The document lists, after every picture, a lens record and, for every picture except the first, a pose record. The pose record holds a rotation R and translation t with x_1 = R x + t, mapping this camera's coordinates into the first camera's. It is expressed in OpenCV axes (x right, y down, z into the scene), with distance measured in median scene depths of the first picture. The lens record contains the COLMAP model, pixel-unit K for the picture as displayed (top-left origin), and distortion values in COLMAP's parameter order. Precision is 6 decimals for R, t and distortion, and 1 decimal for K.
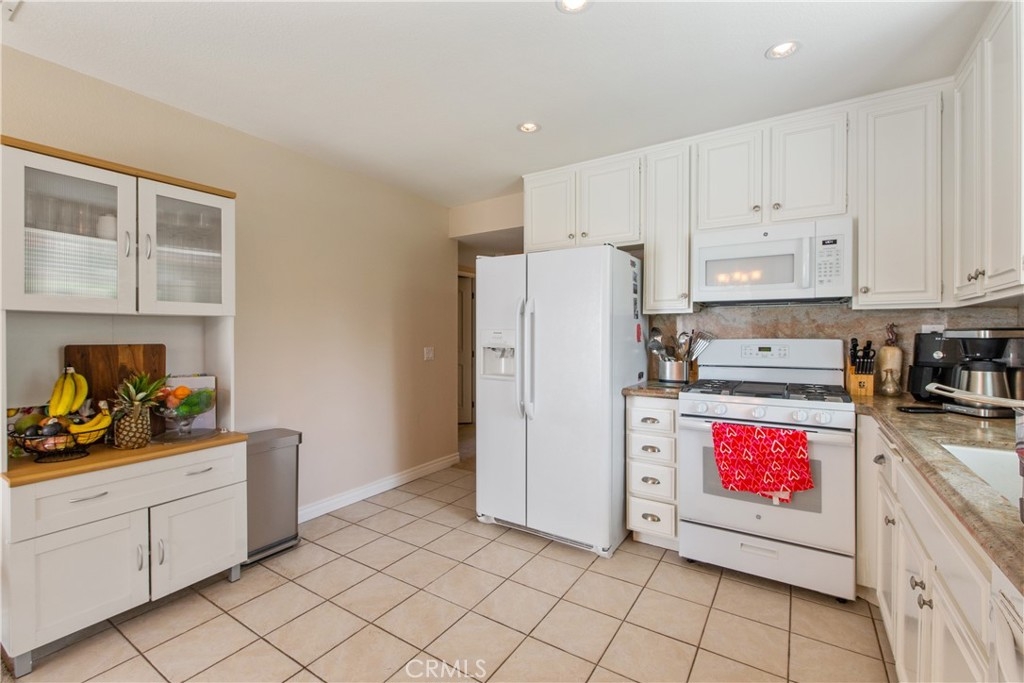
lens RADIAL K [[445.6, 0, 513.3], [0, 445.6, 333.9], [0, 0, 1]] dist [0.002389, 0.000326]
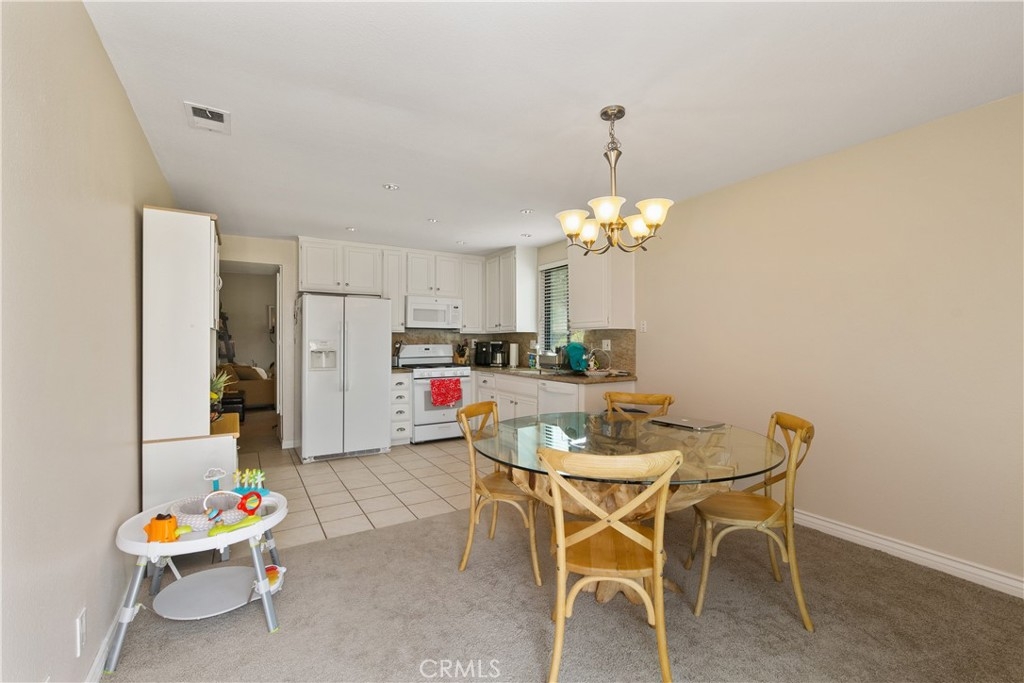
lens RADIAL K [[445.6, 0, 512.3], [0, 445.6, 342.1], [0, 0, 1]] dist [0.002389, 0.000326]
pose [[0.439573, -0.002131, 0.898204, -1.459219], [-0.001117, 0.999995, 0.002919, -0.010398], [-0.898206, -0.002287, 0.439569, -0.433354]]
